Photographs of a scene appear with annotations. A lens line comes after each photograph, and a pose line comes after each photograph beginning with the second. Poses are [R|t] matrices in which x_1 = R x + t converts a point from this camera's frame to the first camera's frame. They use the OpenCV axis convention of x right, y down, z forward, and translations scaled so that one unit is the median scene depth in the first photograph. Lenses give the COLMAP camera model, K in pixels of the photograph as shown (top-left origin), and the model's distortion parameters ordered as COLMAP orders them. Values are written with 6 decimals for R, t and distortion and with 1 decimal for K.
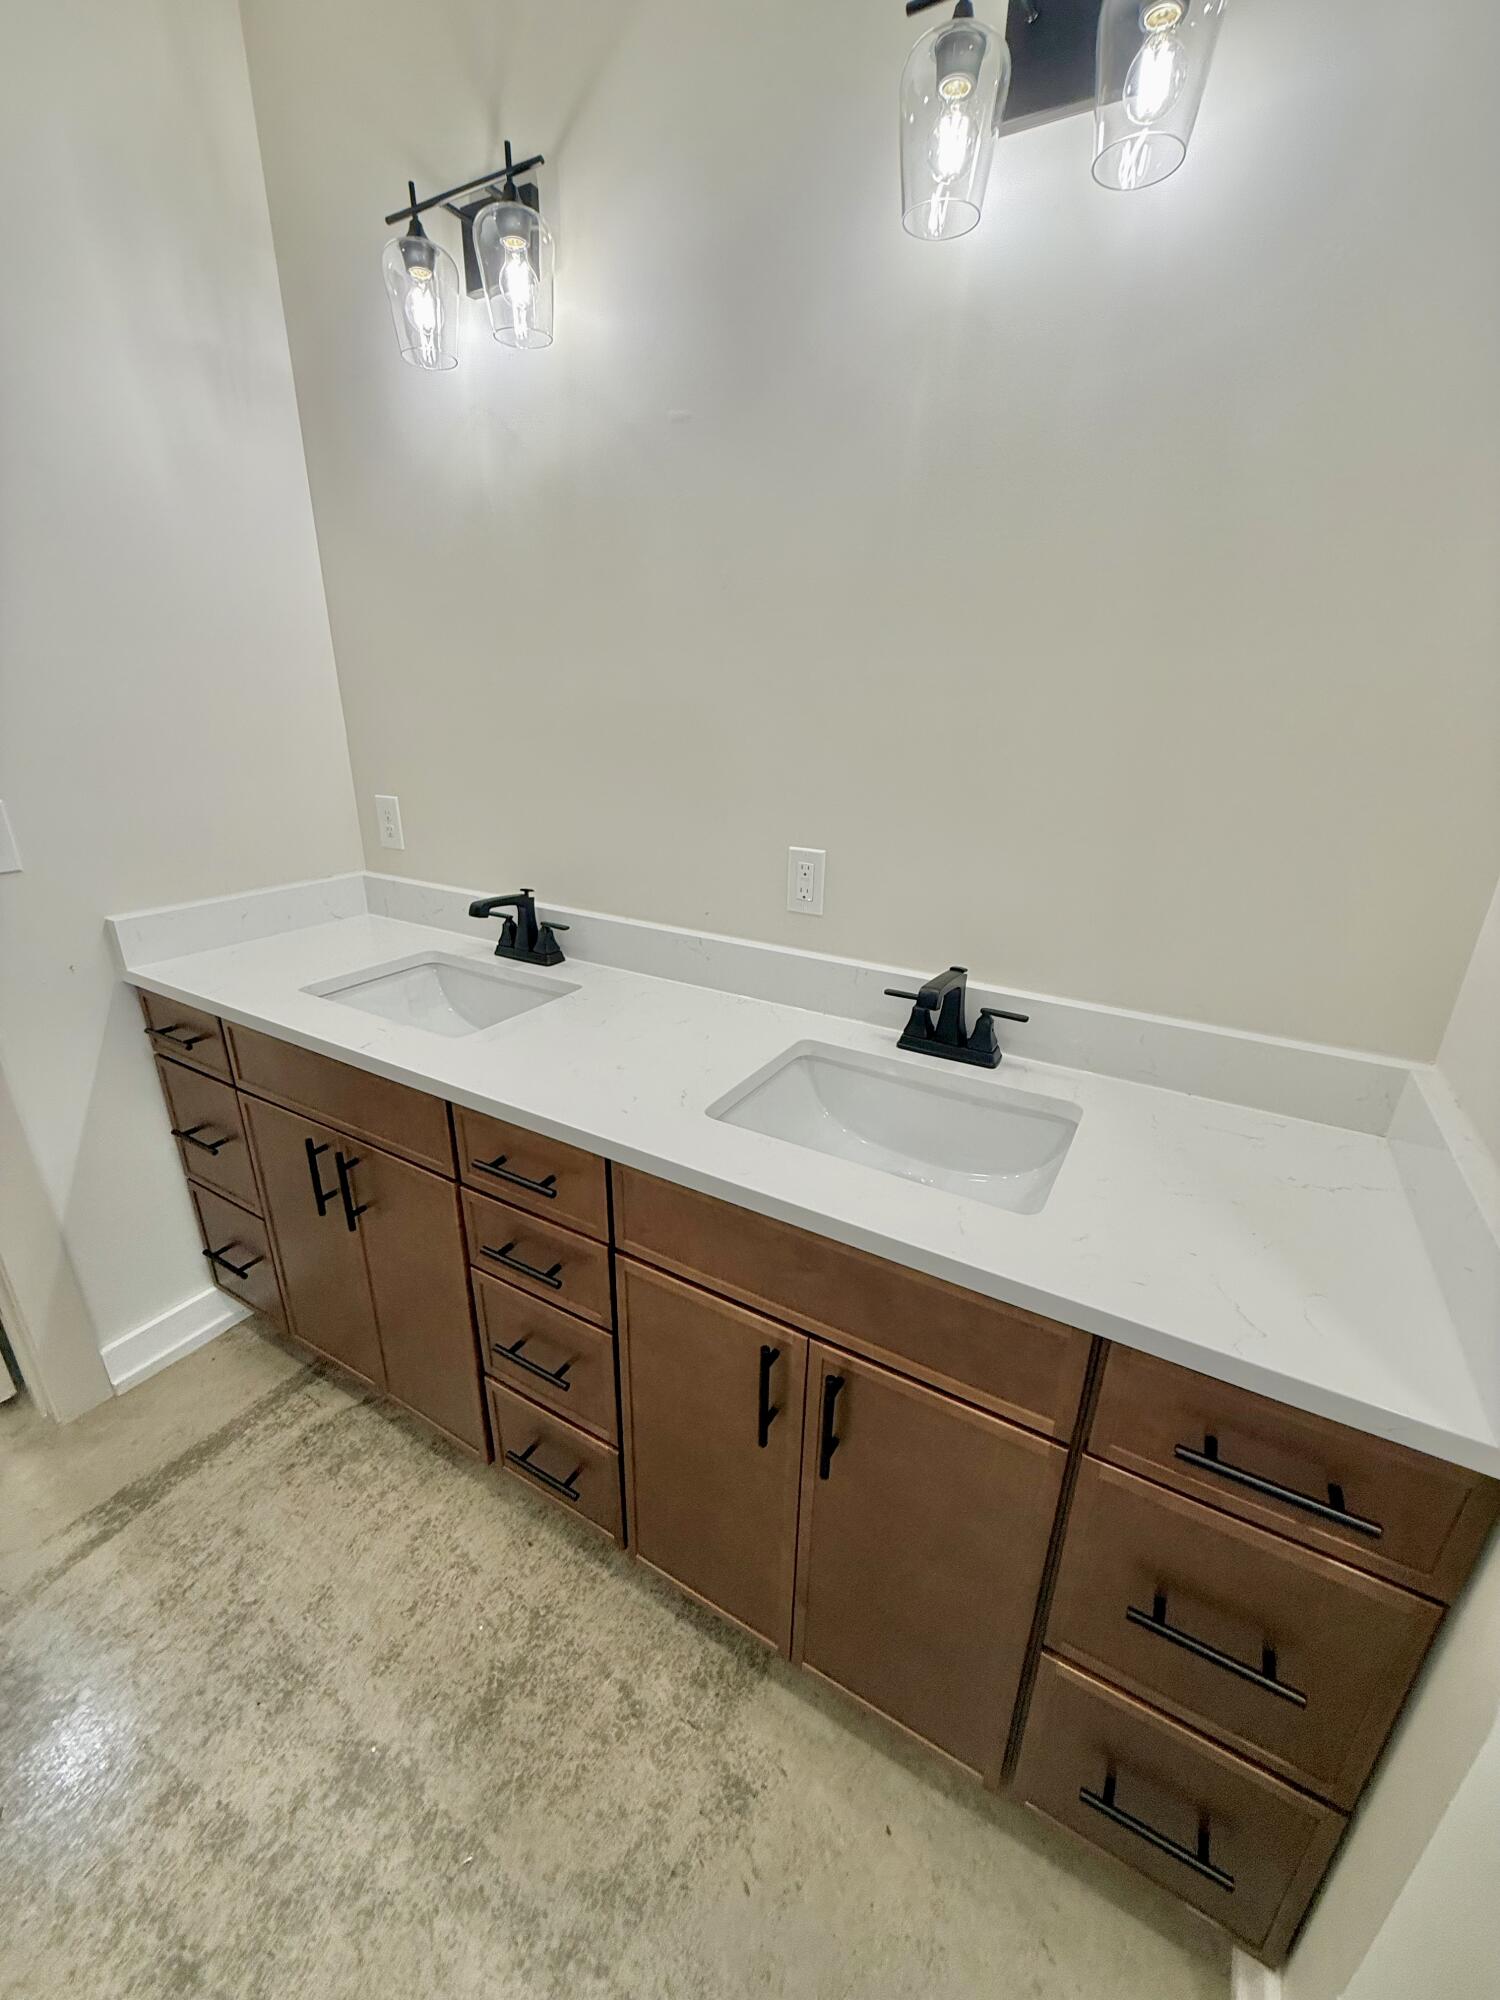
lens RADIAL K [[799.7, 0, 753.2], [0, 799.7, 994.6], [0, 0, 1]] dist [-0.001685, 0.000725]
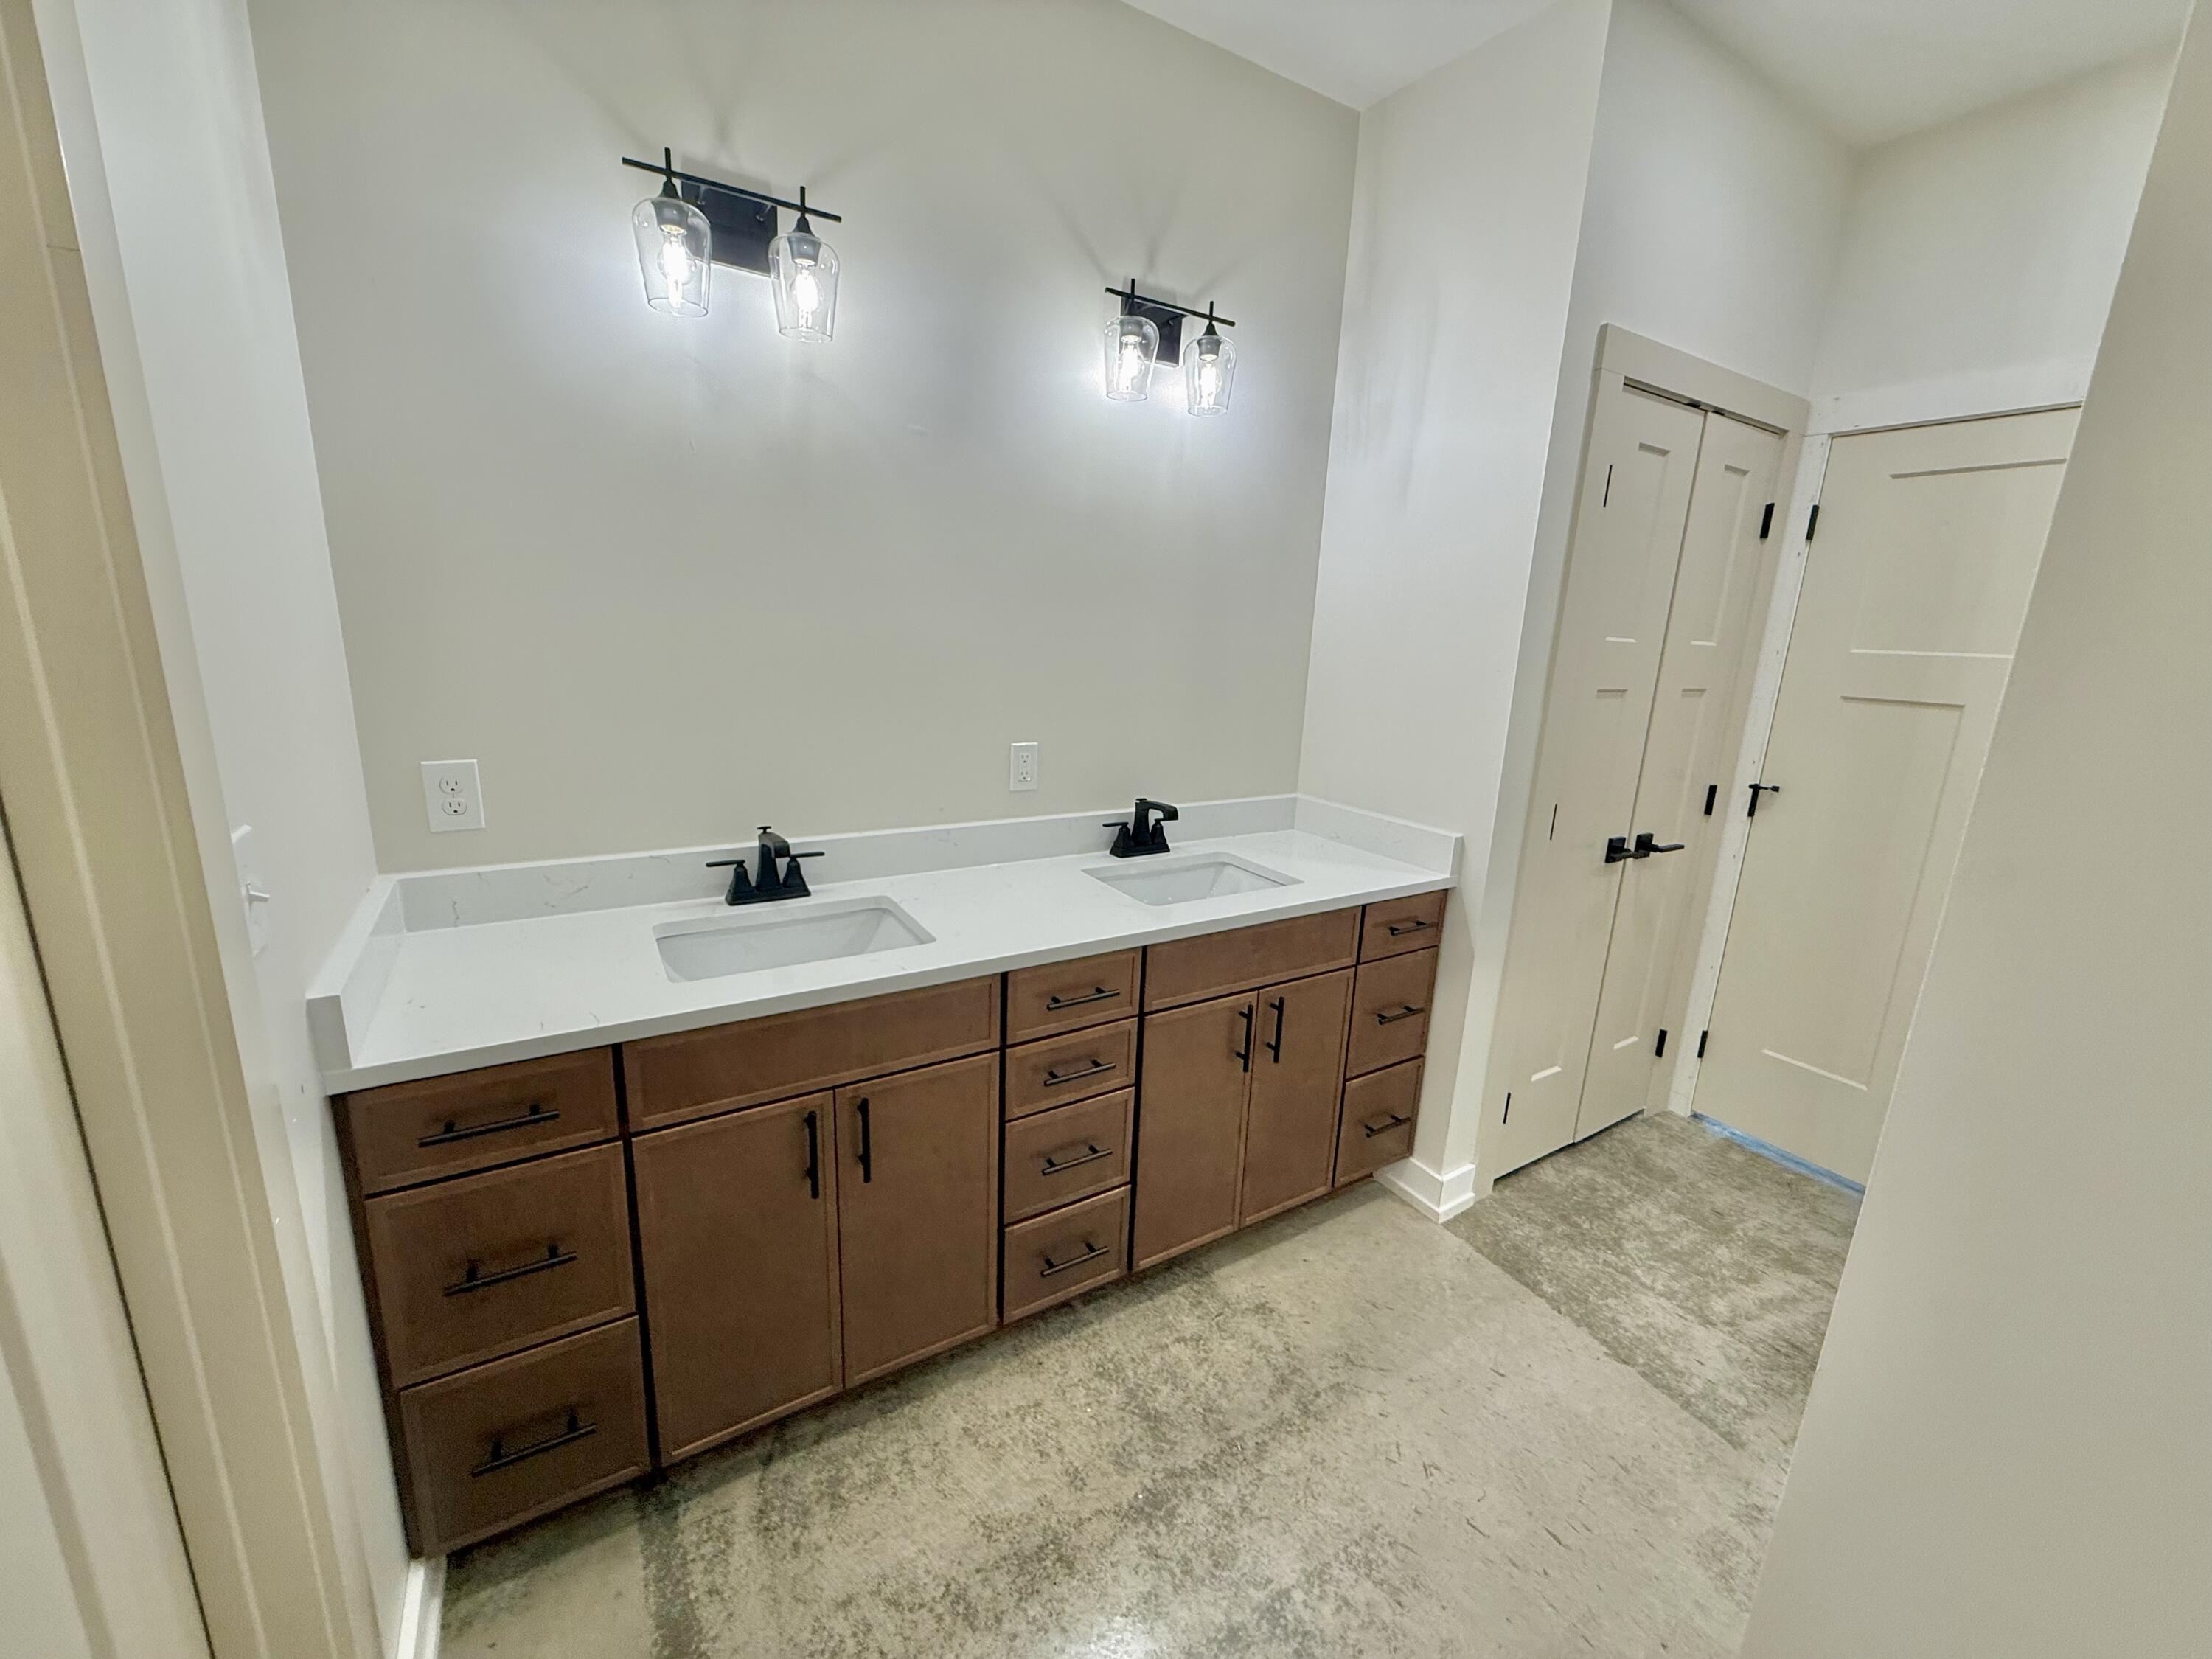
lens RADIAL K [[884.5, 0, 1100.8], [0, 884.5, 824.1], [0, 0, 1]] dist [-0.001685, 0.000725]
pose [[0.479182, -0.197642, 0.855174, -1.409187], [0.273635, 0.959398, 0.068402, -0.136347], [-0.833971, 0.201229, 0.513808, 0.153169]]
